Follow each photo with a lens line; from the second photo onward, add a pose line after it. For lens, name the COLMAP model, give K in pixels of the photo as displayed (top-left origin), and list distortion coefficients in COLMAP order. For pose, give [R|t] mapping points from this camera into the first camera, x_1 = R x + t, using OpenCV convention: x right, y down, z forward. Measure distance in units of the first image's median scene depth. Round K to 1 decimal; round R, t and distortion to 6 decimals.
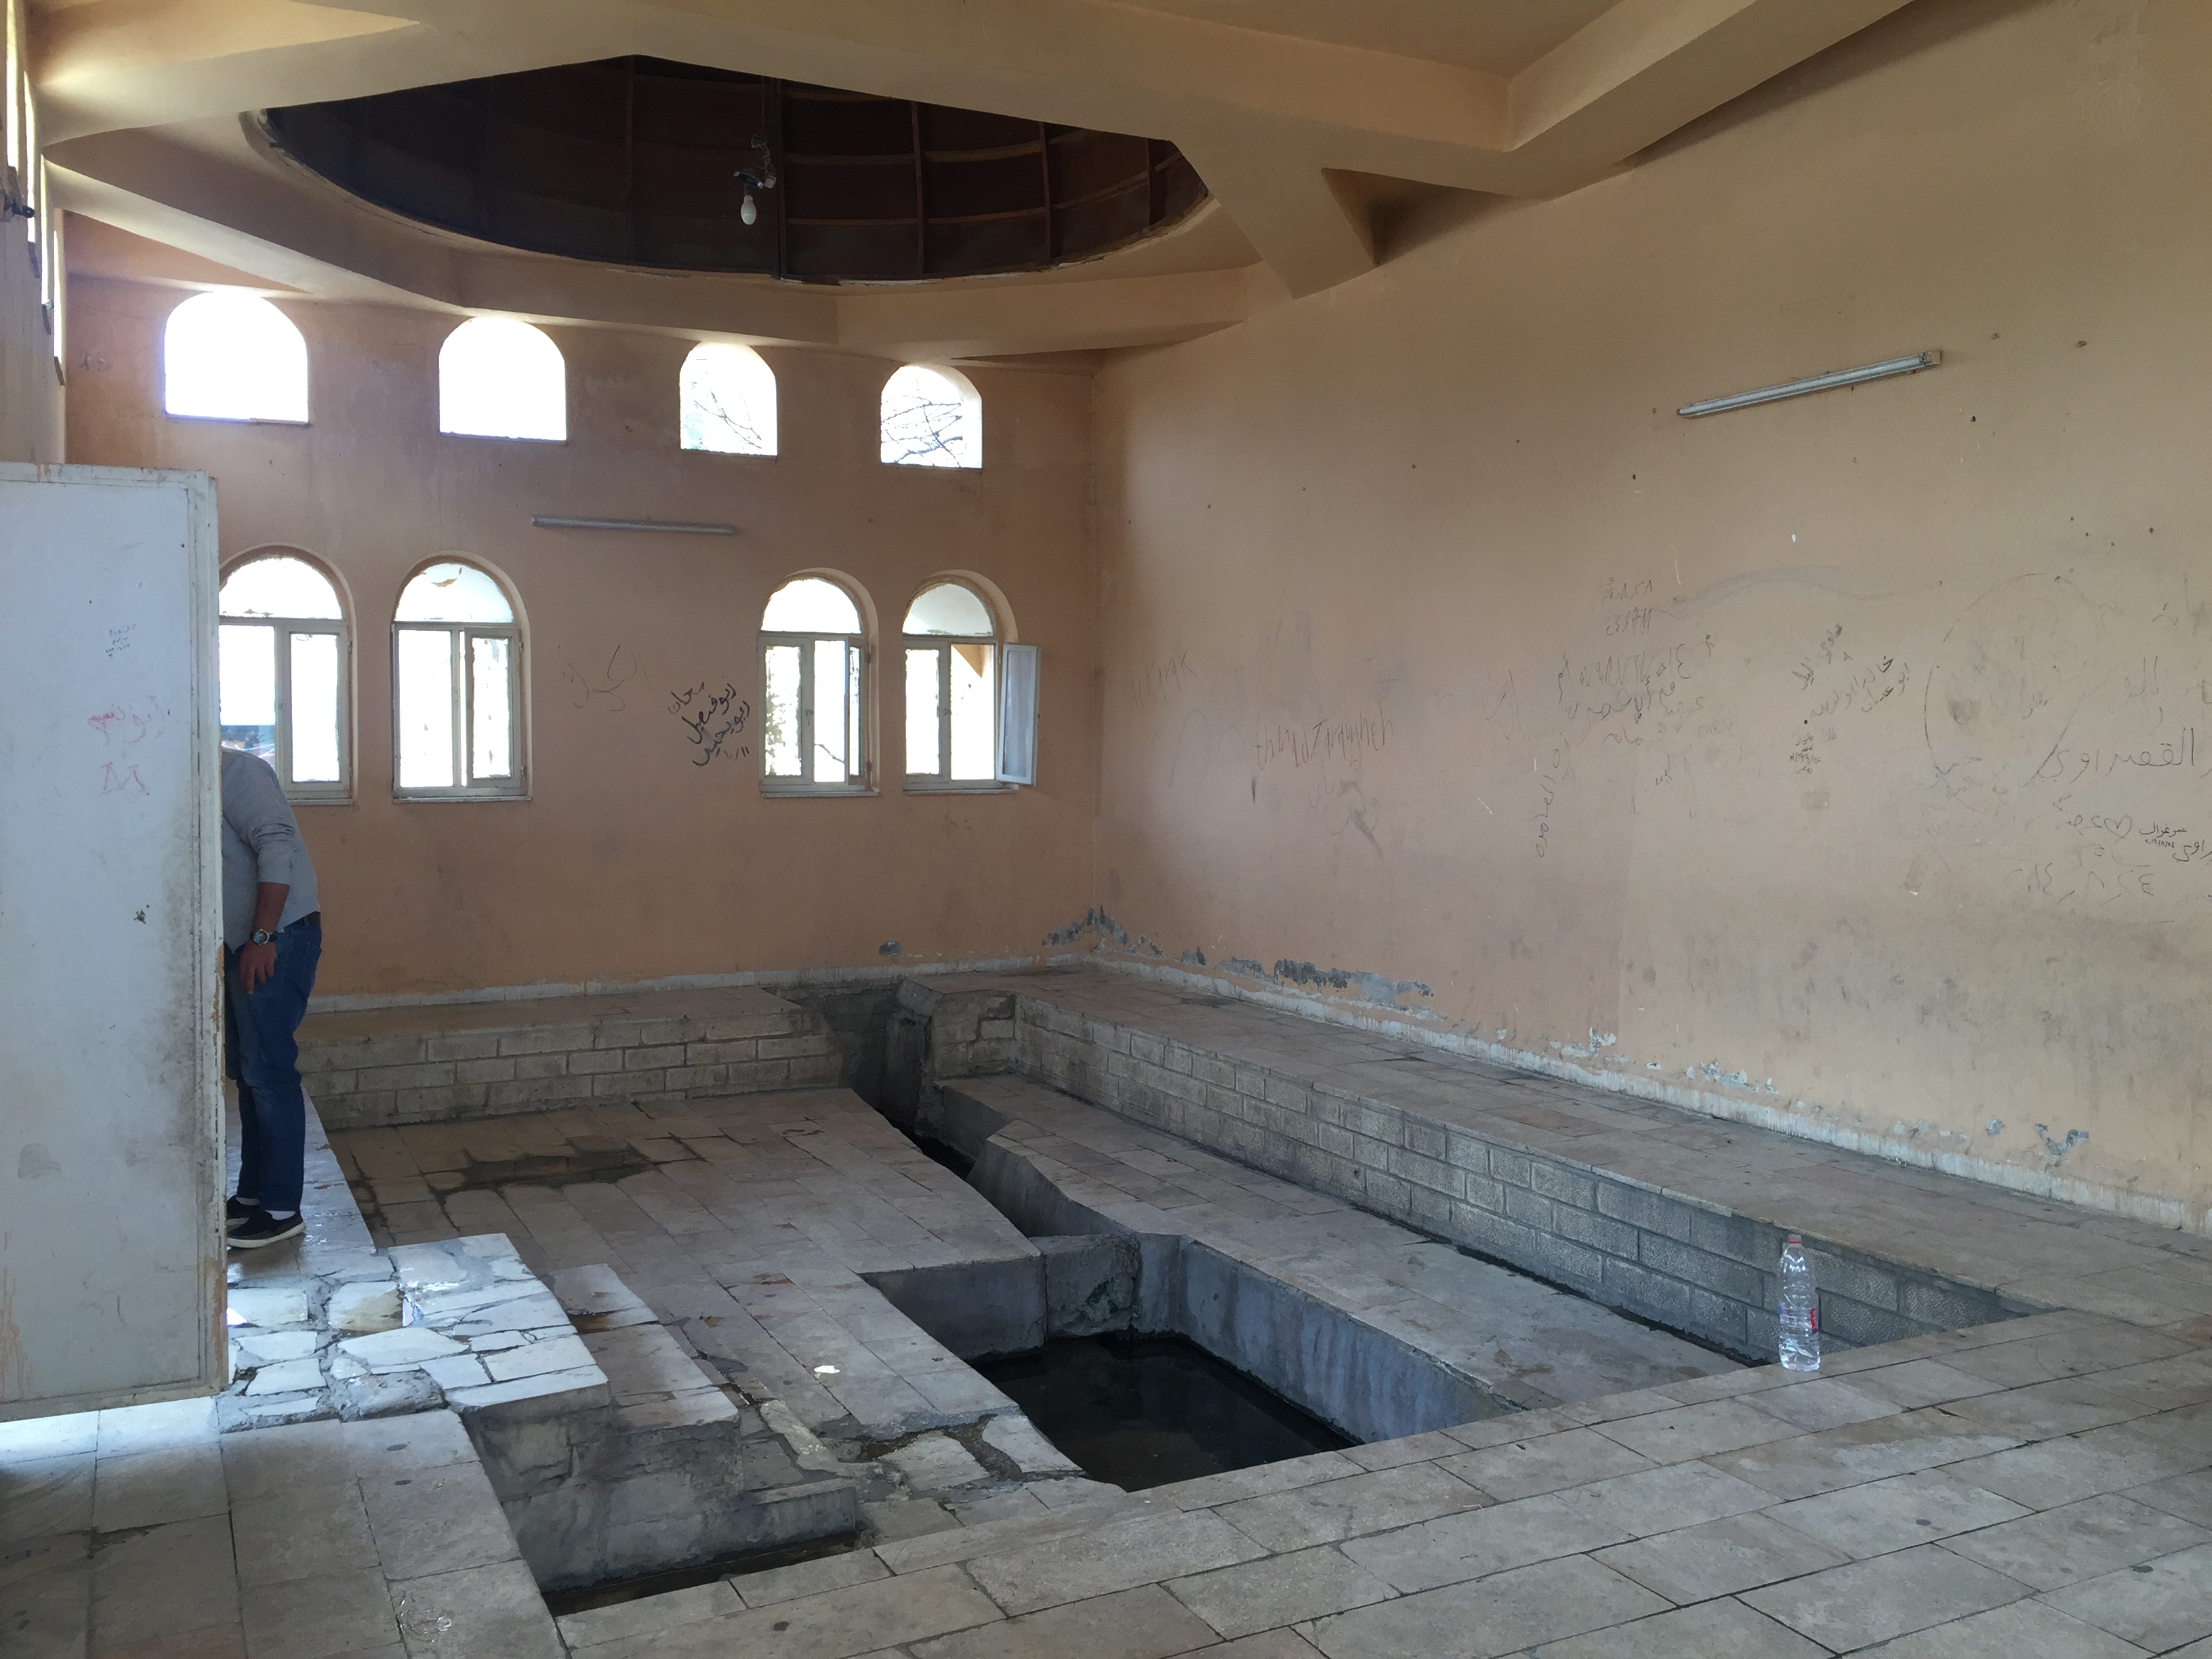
lens RADIAL K [[1893.4, 0, 1092.2], [0, 1893.4, 786.2], [0, 0, 1]] dist [0.092496, -0.133224]
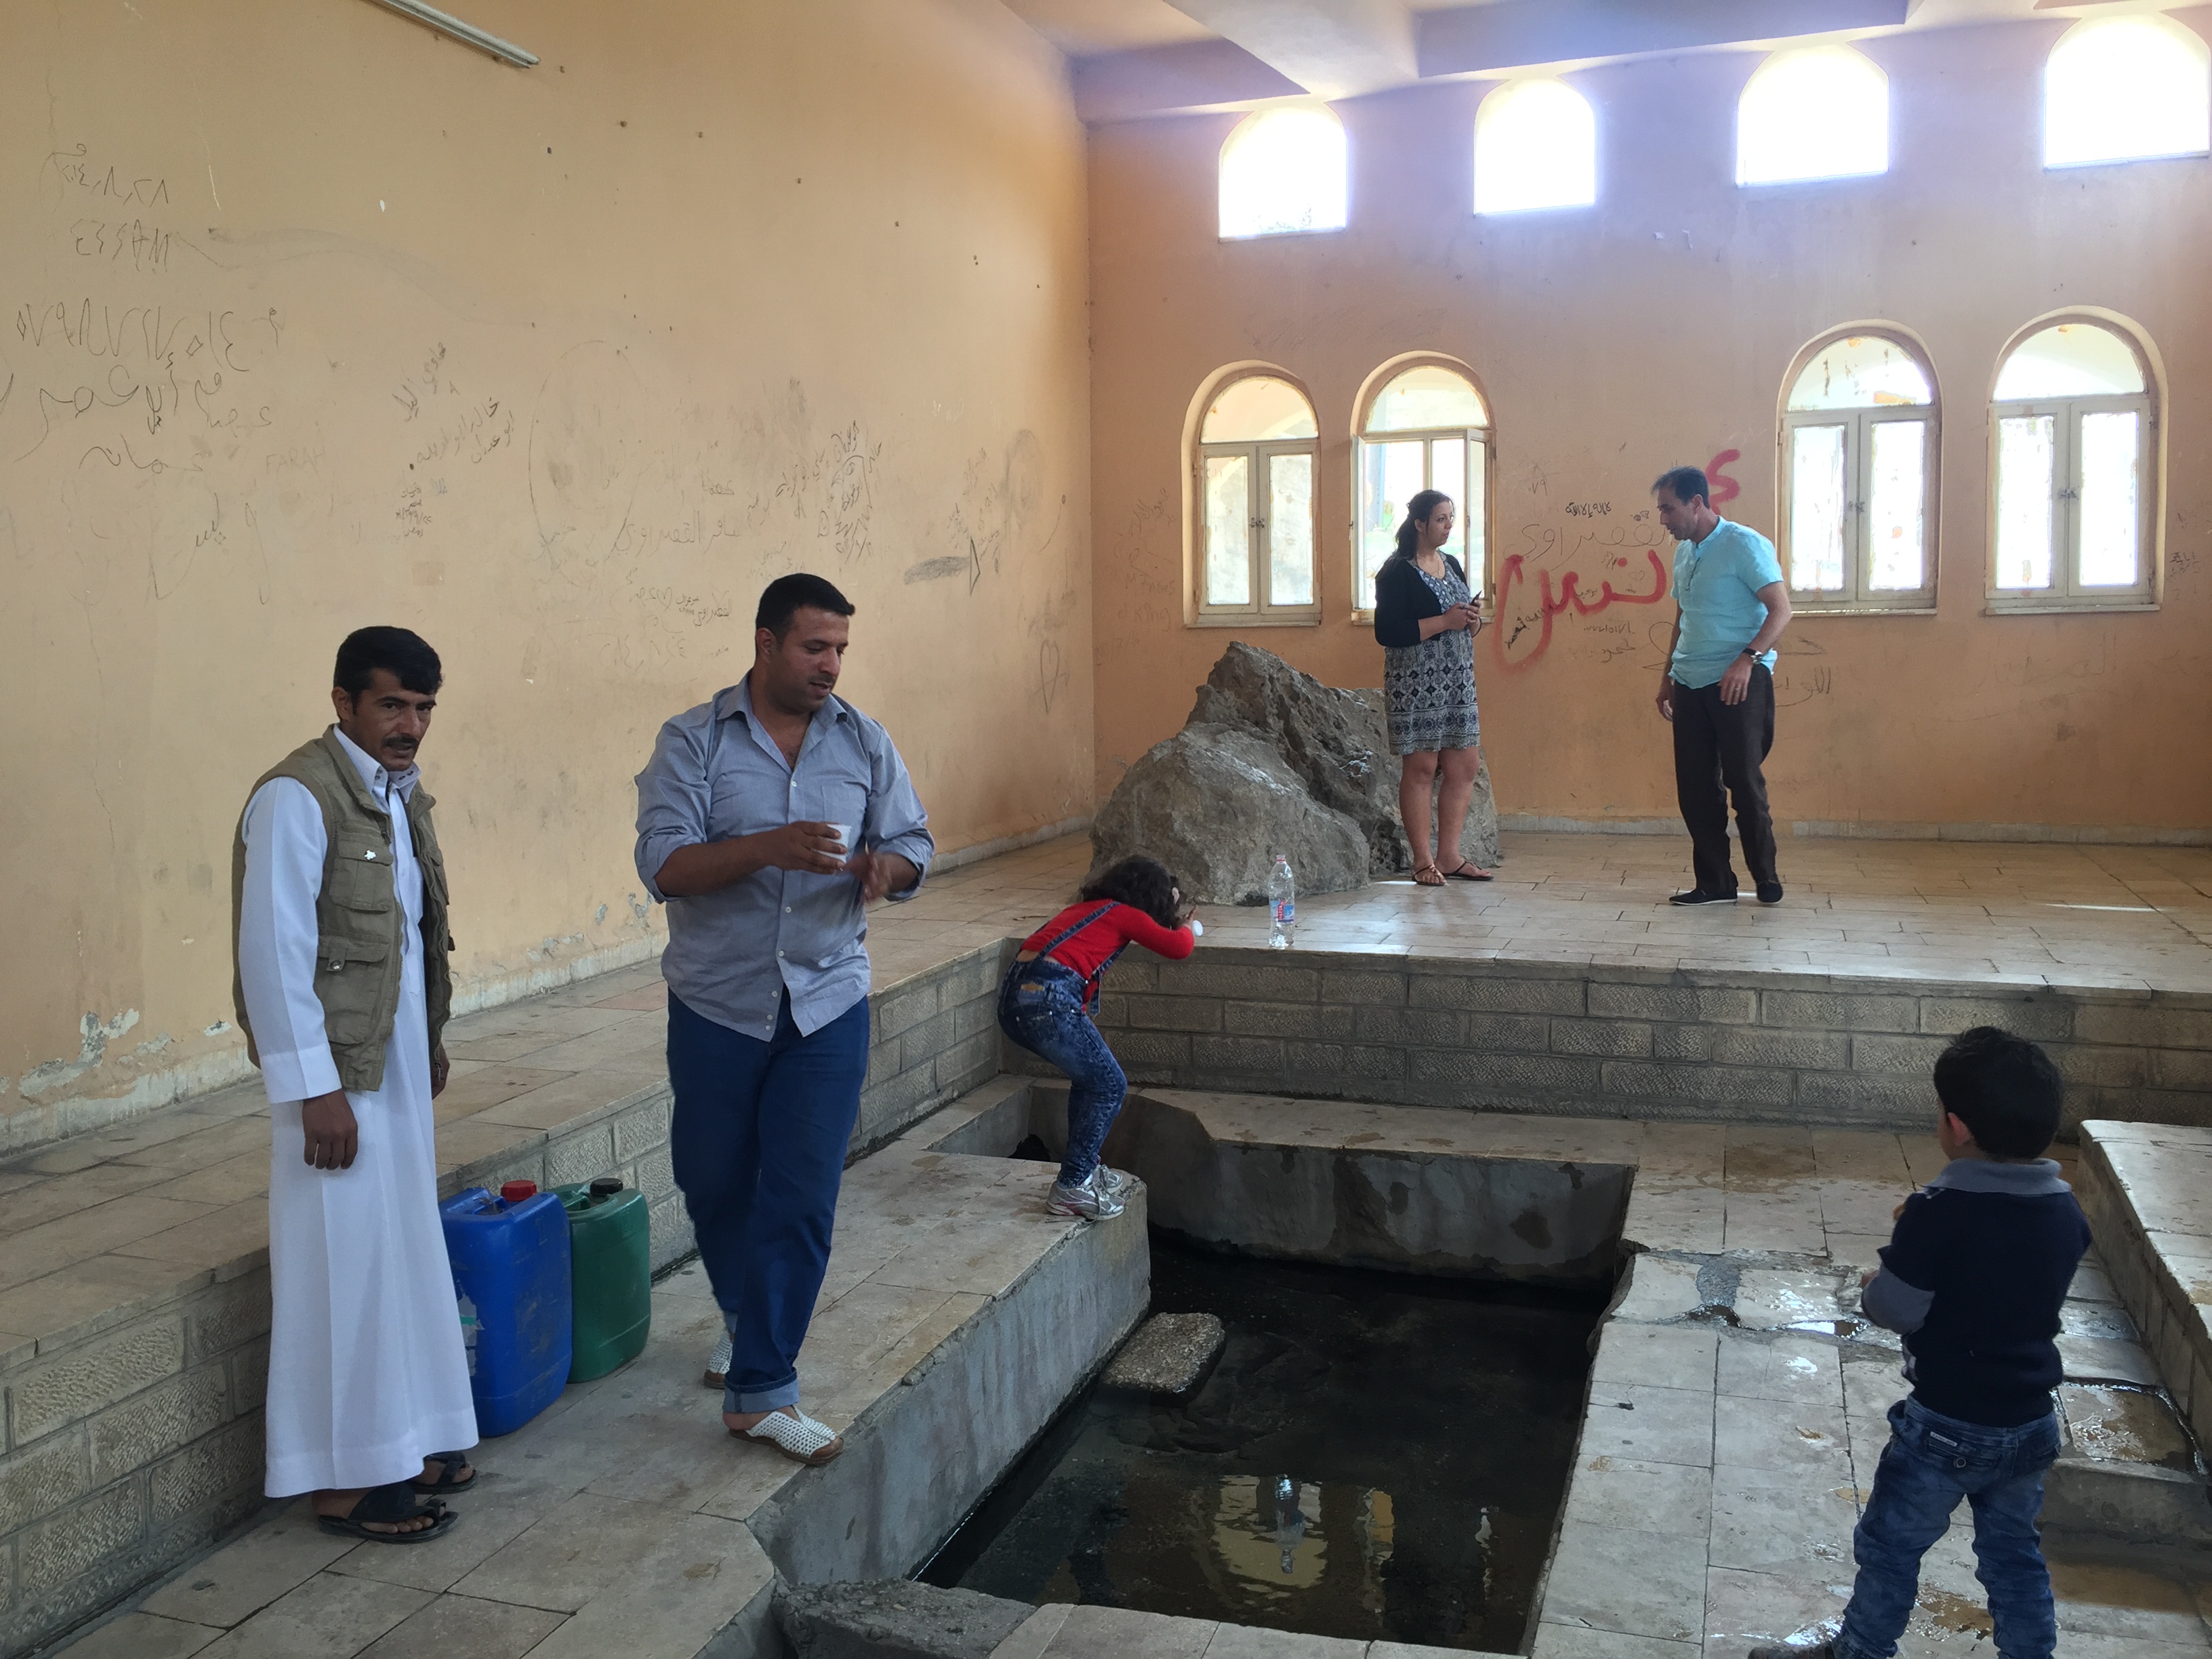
lens RADIAL K [[1893.4, 0, 1088.5], [0, 1893.4, 789.0], [0, 0, 1]] dist [0.092496, -0.133224]
pose [[-0.702895, -0.042864, 0.710000, -0.369666], [0.035945, 0.994767, 0.095642, 0.031341], [-0.710384, 0.092747, -0.697676, 1.447798]]
